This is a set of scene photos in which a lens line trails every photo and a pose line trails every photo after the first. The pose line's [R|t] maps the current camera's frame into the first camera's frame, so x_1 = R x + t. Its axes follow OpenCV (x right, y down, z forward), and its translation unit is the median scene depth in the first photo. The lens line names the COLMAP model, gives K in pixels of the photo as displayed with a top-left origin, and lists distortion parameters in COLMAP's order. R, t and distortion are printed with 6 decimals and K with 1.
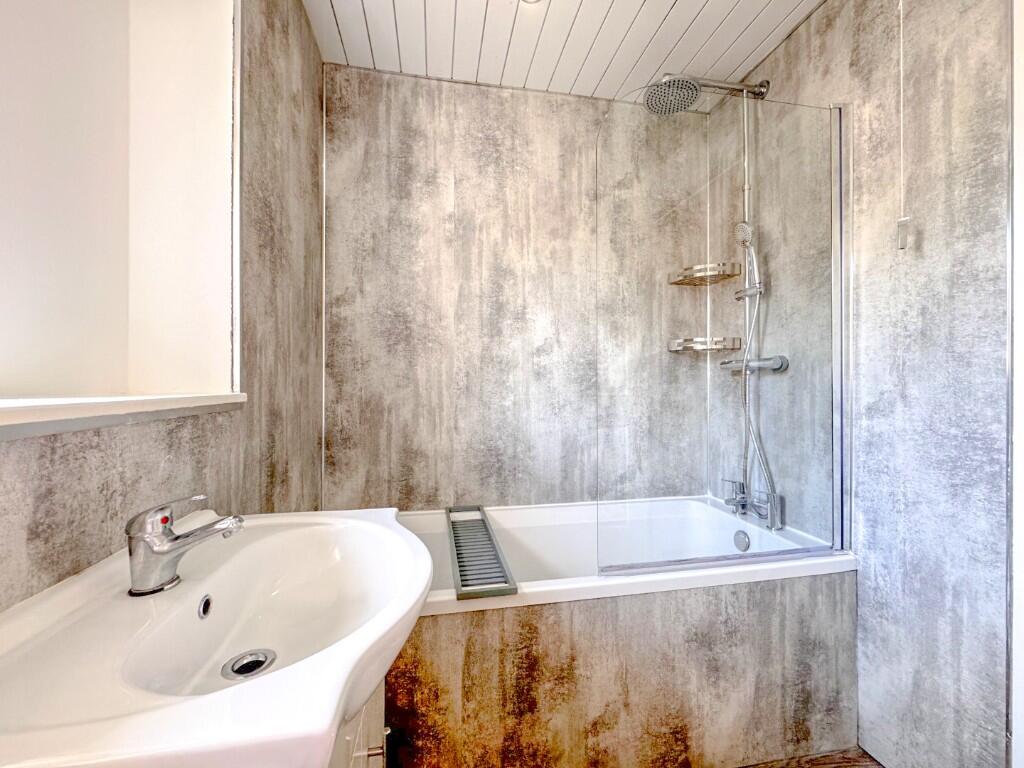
lens RADIAL K [[407.9, 0, 508.6], [0, 407.9, 382.8], [0, 0, 1]] dist [-0.002947, -0.000307]
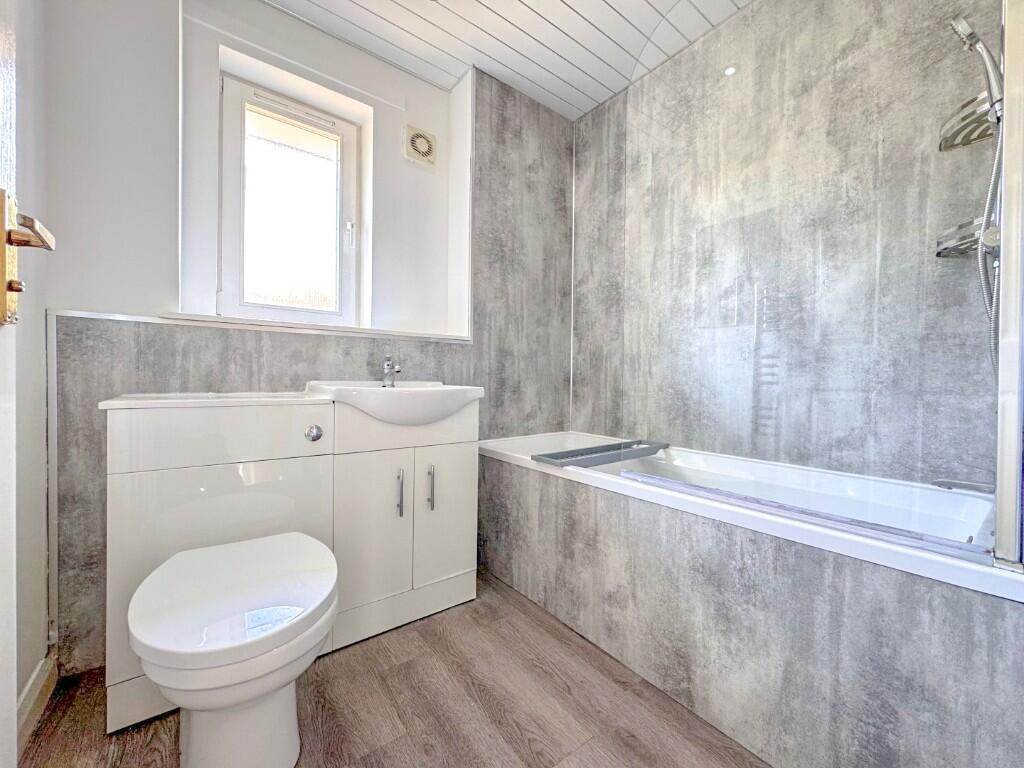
lens RADIAL K [[407.9, 0, 506.8], [0, 407.9, 382.2], [0, 0, 1]] dist [-0.002947, -0.000307]
pose [[0.449812, 0.015978, -0.892980, 0.730882], [-0.010061, 0.999867, 0.012823, 0.129027], [0.893067, 0.003216, 0.449913, 0.123627]]
